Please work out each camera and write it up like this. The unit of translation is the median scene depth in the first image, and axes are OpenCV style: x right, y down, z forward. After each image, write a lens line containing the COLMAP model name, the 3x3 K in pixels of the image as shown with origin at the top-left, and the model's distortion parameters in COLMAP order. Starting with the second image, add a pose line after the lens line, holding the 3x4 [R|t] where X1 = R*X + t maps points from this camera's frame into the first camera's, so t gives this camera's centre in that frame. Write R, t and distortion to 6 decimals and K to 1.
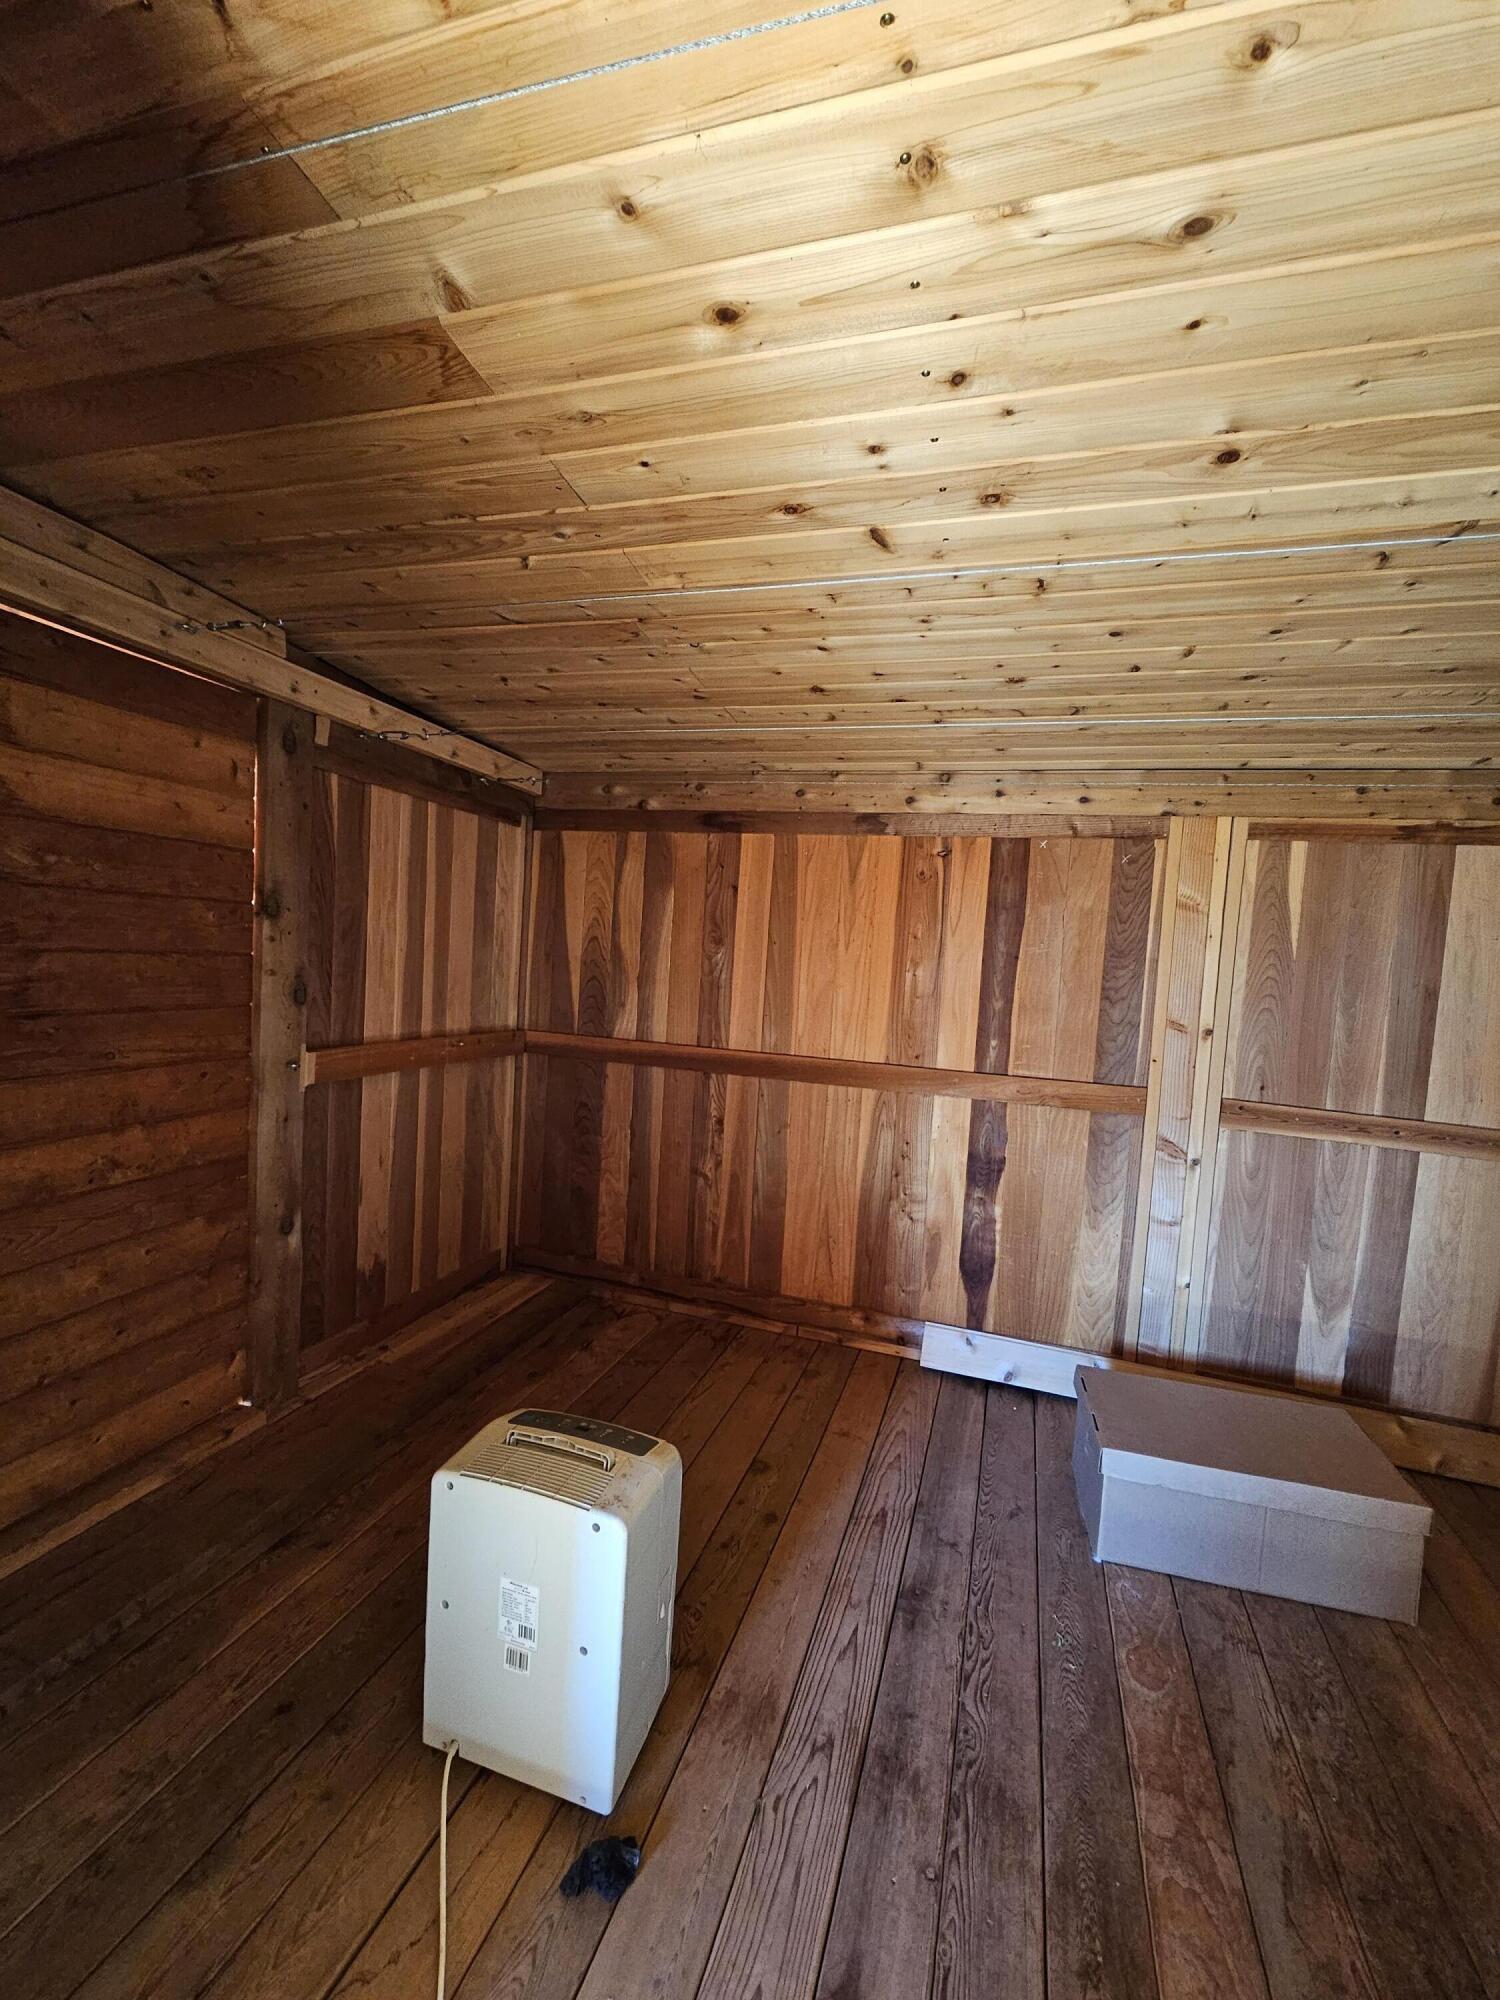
lens RADIAL K [[814.6, 0, 753.6], [0, 814.6, 1010.2], [0, 0, 1]] dist [-0.006541, 0.000232]
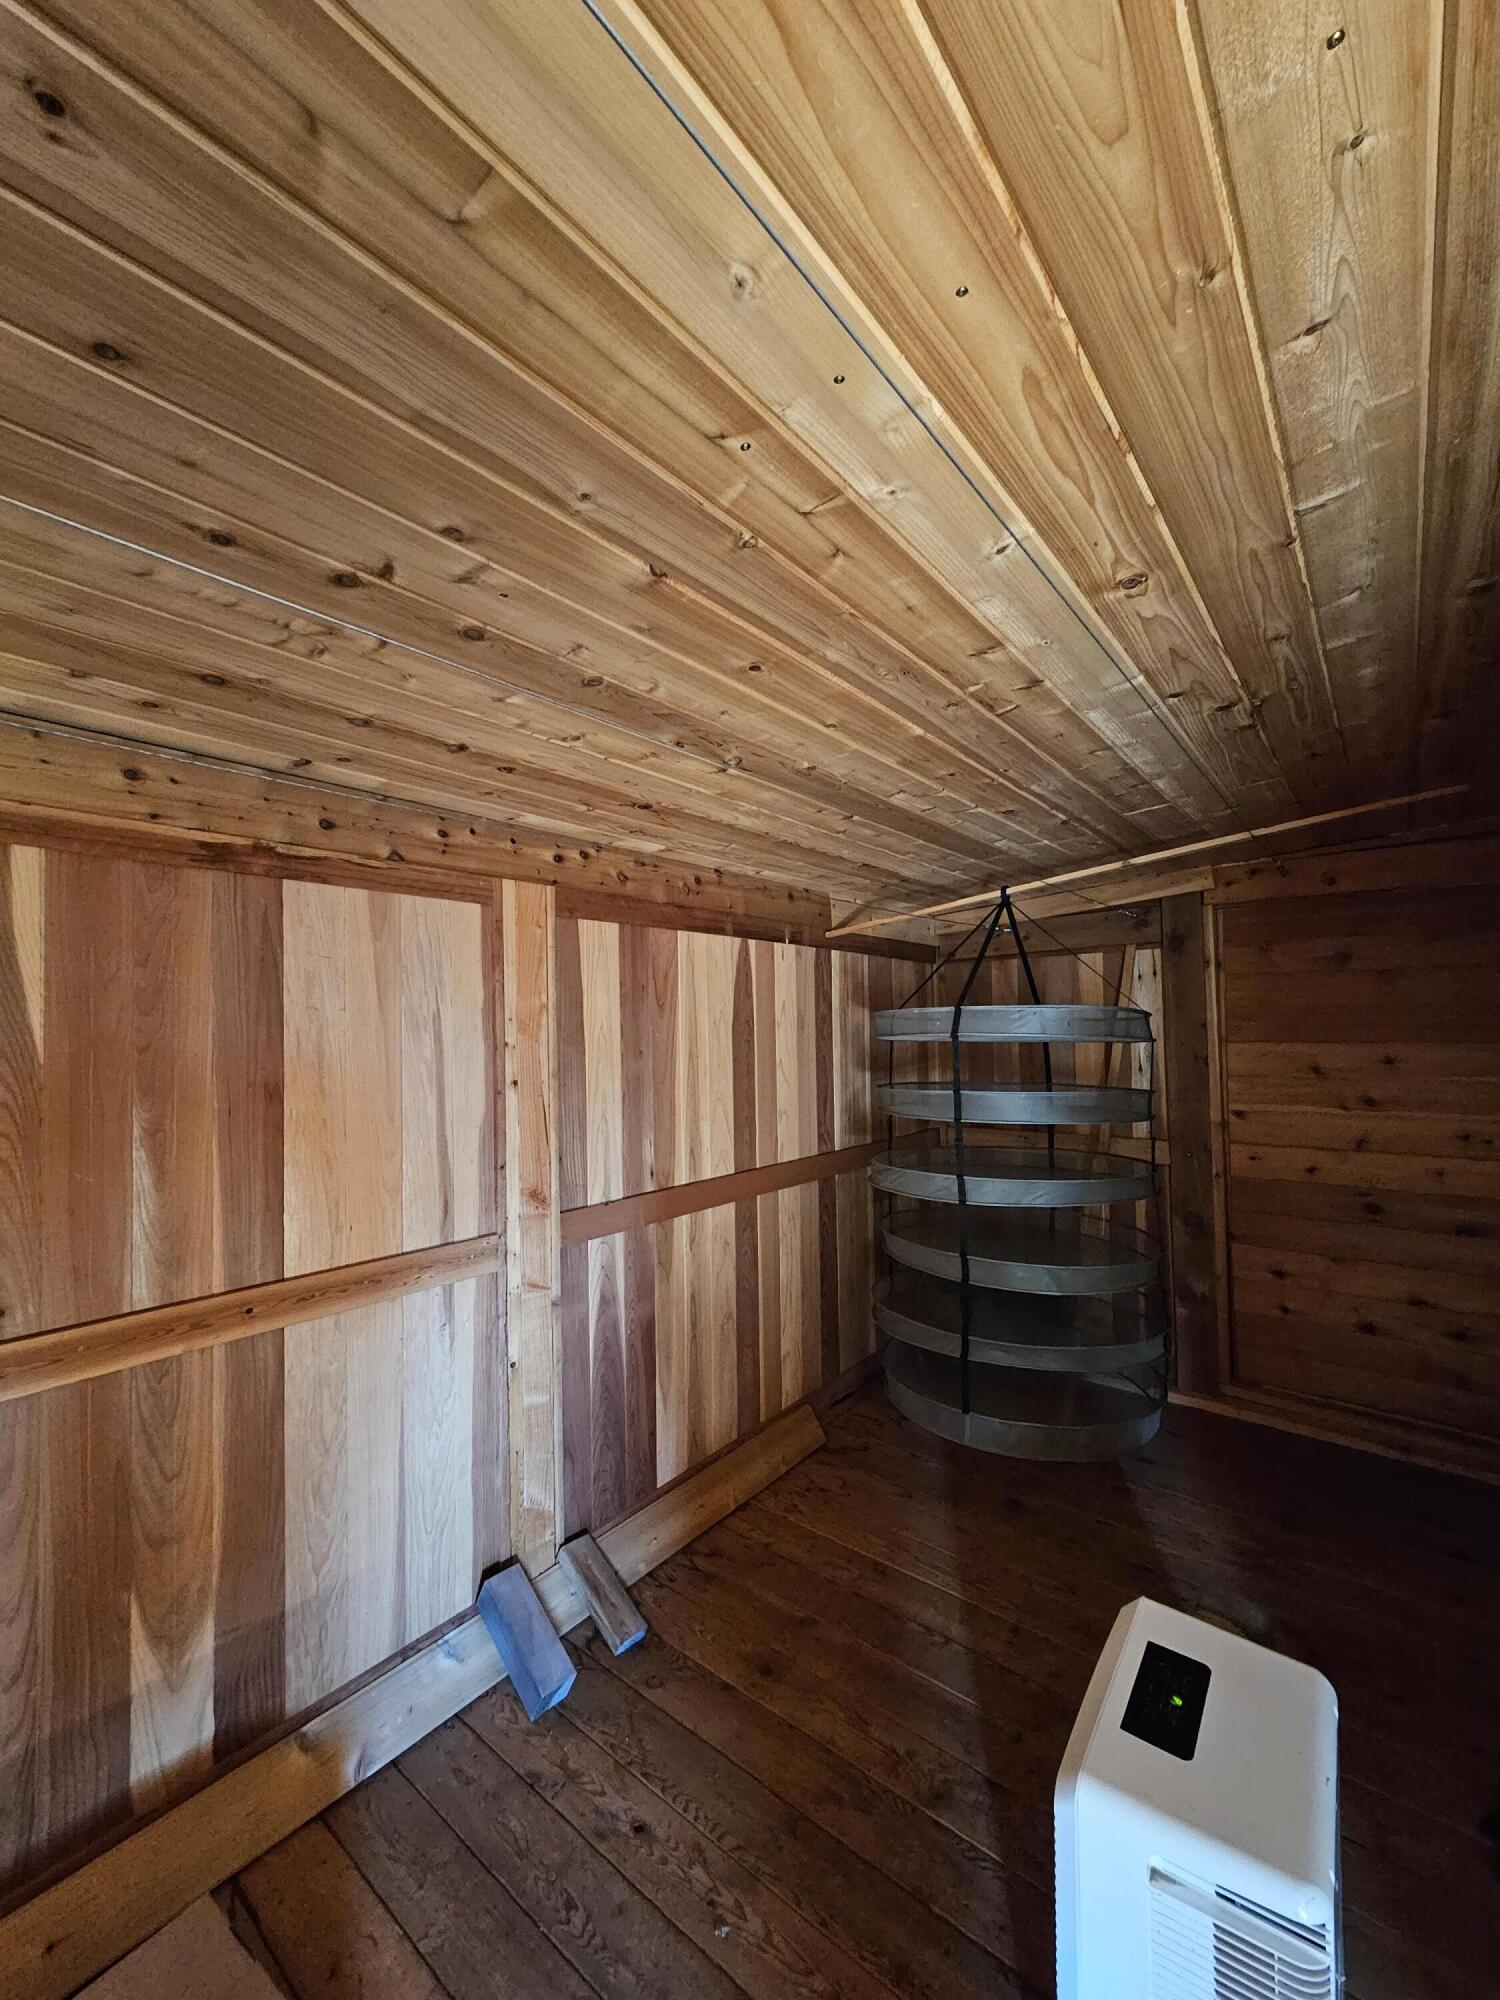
lens RADIAL K [[814.6, 0, 745.0], [0, 814.6, 1004.3], [0, 0, 1]] dist [-0.006541, 0.000232]
pose [[0.365473, -0.041219, 0.929909, 0.343356], [0.101982, 0.994778, 0.004013, -0.056687], [-0.925218, 0.093367, 0.367768, 0.369319]]
